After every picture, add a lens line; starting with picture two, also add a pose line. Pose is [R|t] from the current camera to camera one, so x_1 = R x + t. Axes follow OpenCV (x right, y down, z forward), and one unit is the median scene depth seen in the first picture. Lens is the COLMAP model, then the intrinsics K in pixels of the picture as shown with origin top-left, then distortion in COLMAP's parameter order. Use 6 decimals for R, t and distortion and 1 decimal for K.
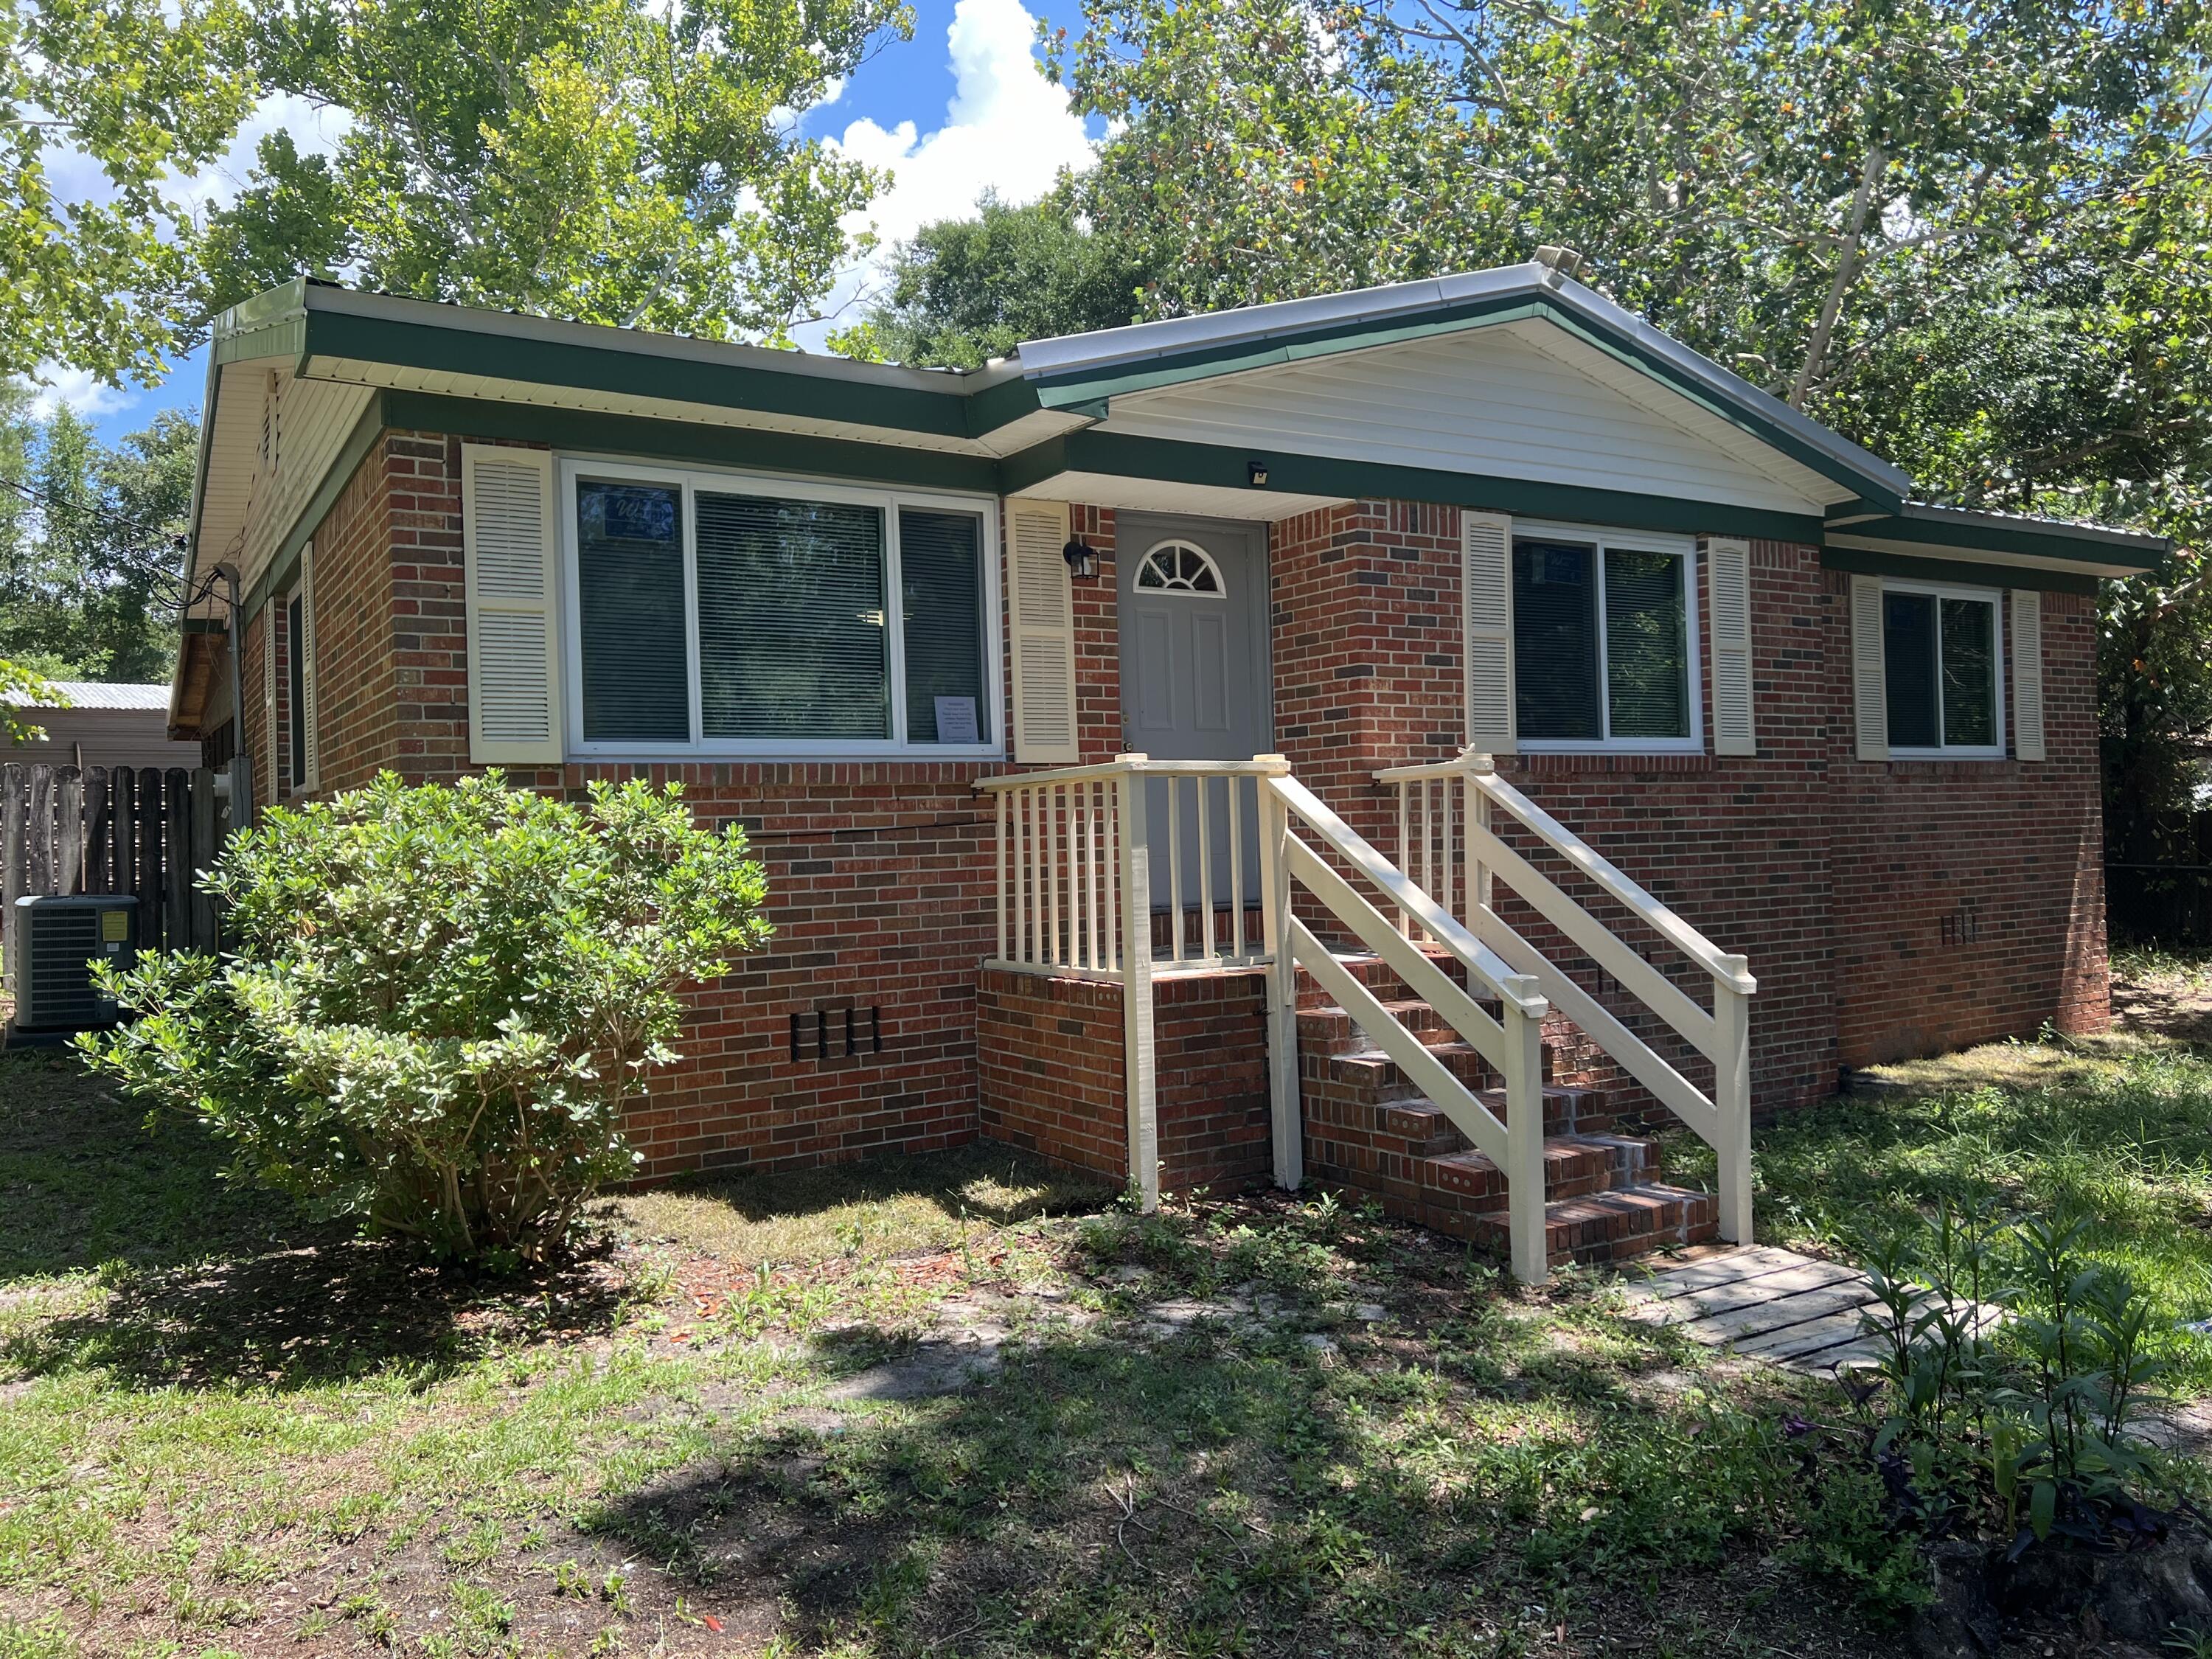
lens RADIAL K [[1654.4, 0, 1124.8], [0, 1654.4, 831.8], [0, 0, 1]] dist [0.076346, -0.096804]
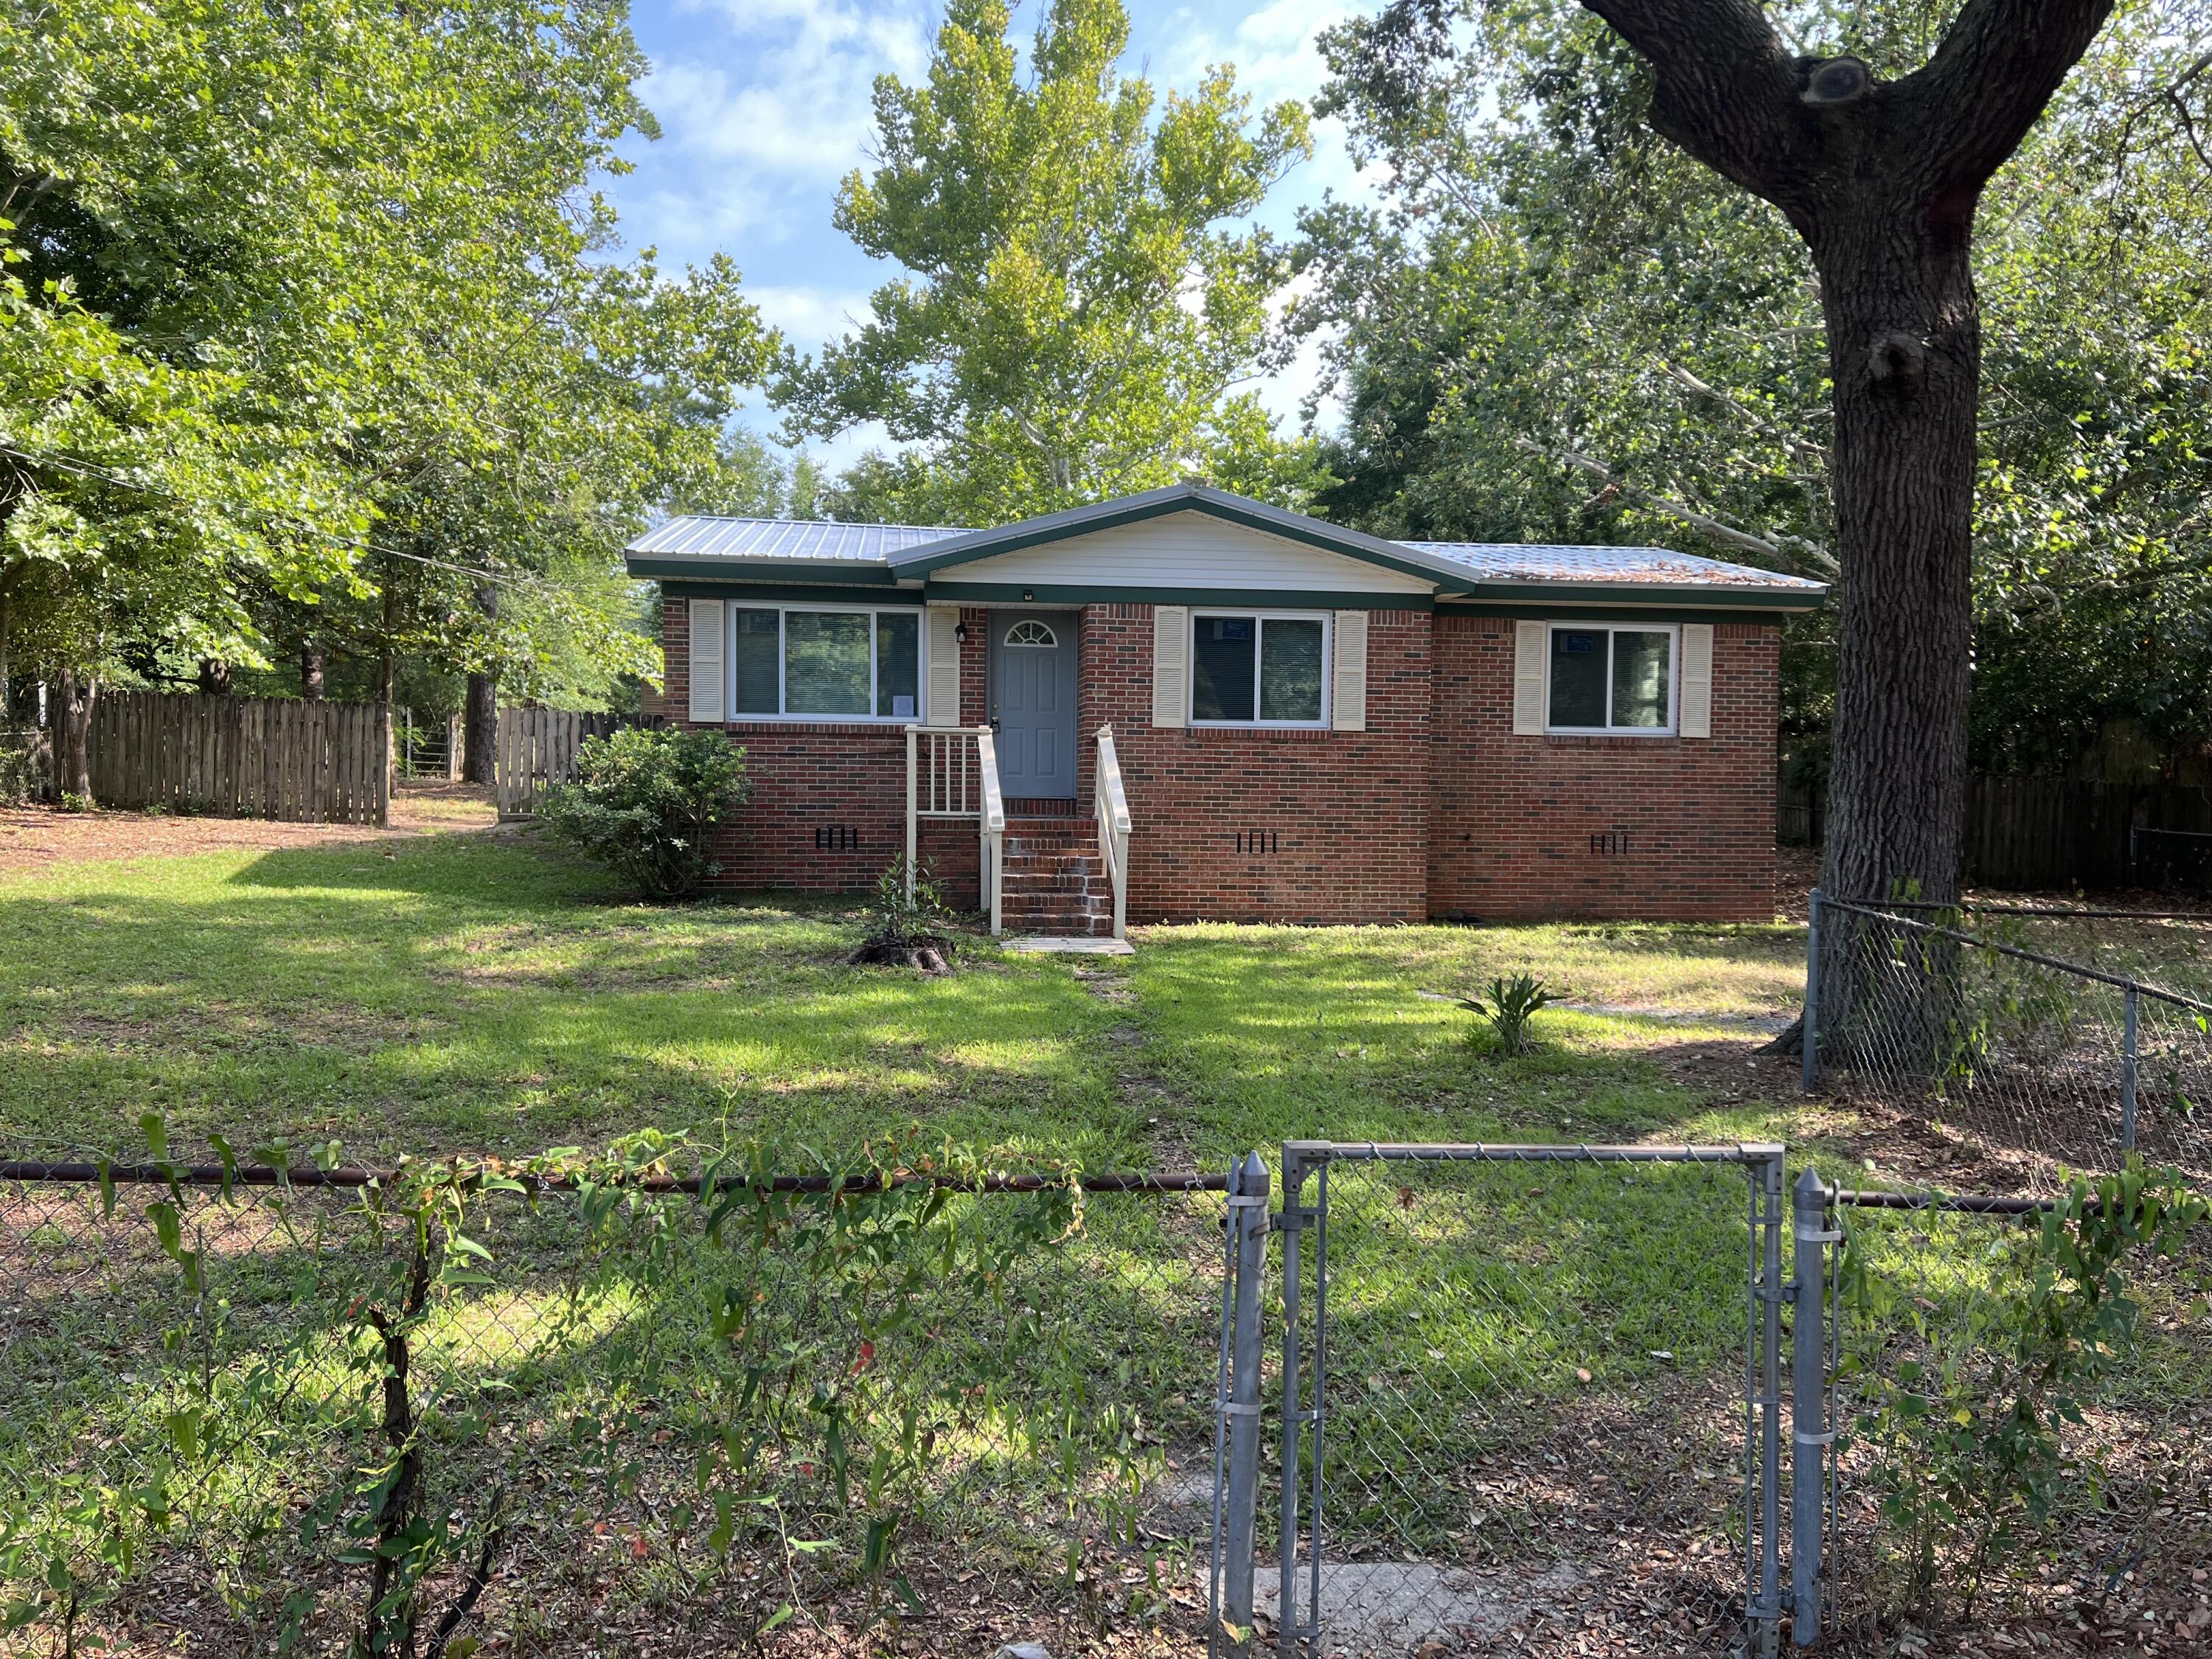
lens RADIAL K [[1654.4, 0, 1109.0], [0, 1654.4, 828.4], [0, 0, 1]] dist [0.076346, -0.096804]
pose [[0.906596, 0.049513, -0.419084, 0.991537], [-0.036883, 0.998590, 0.038191, 0.001708], [0.420384, -0.019167, 0.907144, -0.833112]]
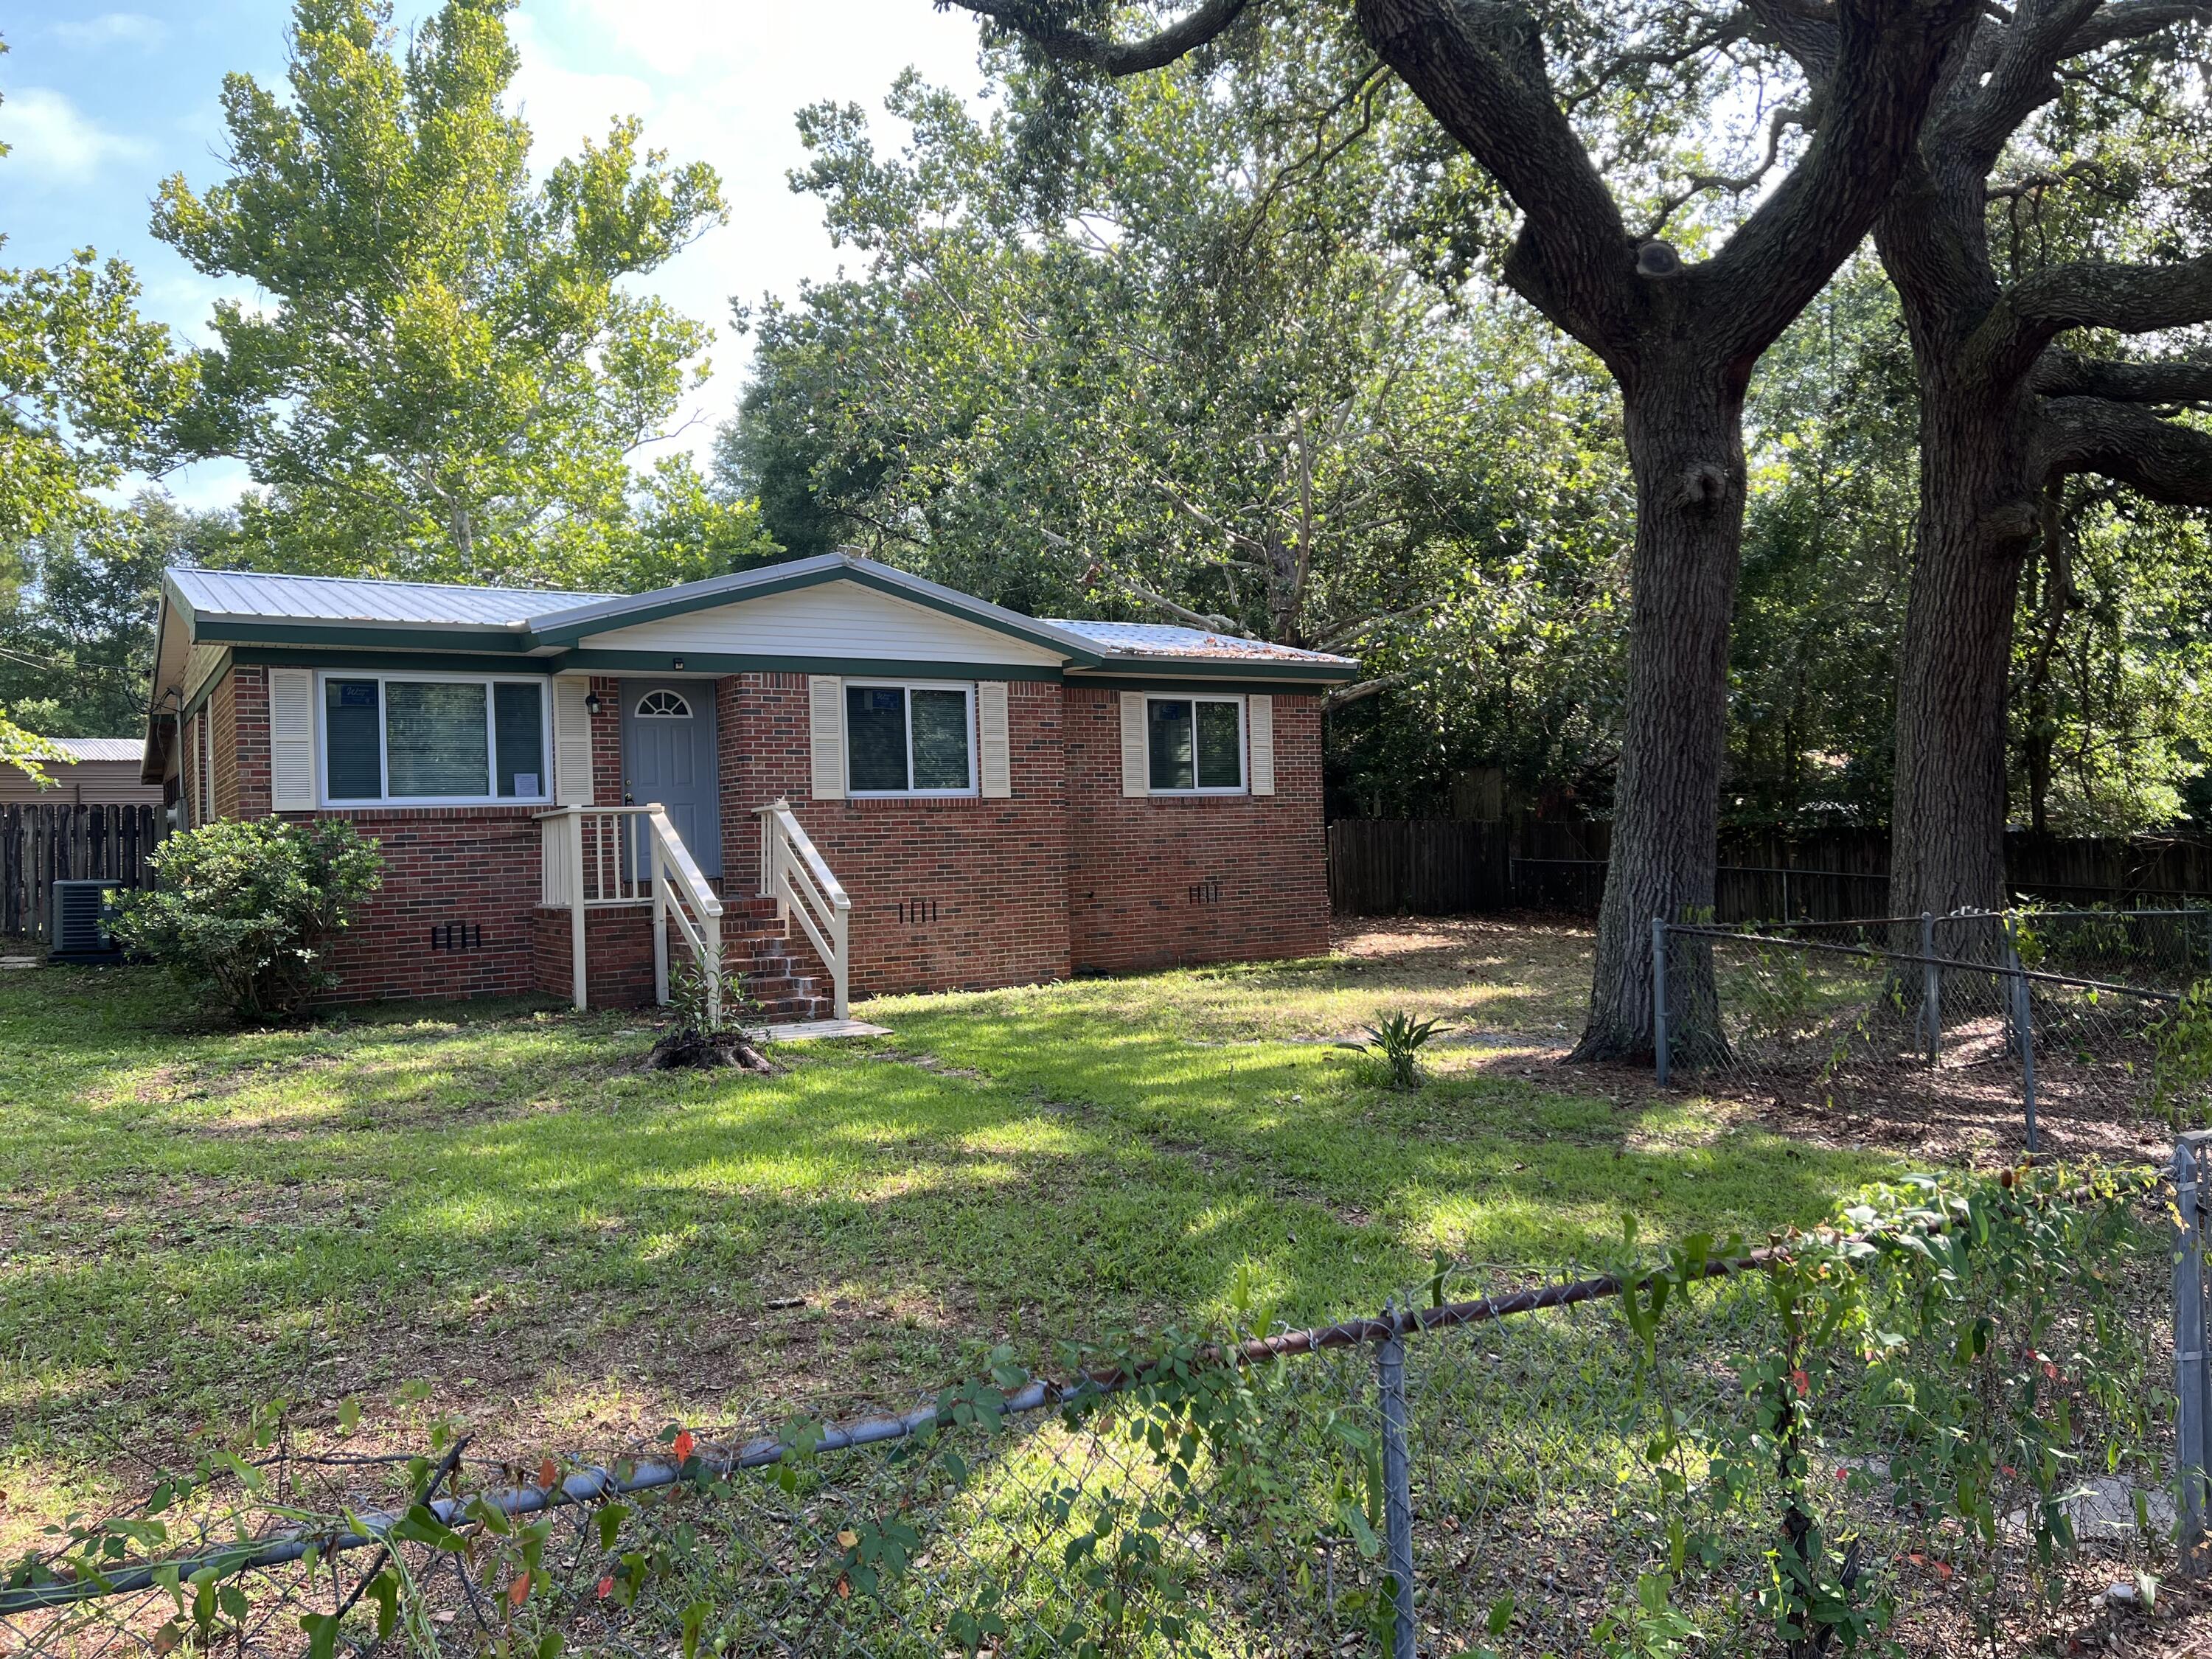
lens RADIAL K [[1654.4, 0, 1124.2], [0, 1654.4, 825.1], [0, 0, 1]] dist [0.076346, -0.096804]
pose [[0.999956, -0.004907, 0.008021, 0.551055], [0.004979, 0.999947, -0.008995, 0.002753], [-0.007976, 0.009035, 0.999927, -0.944795]]
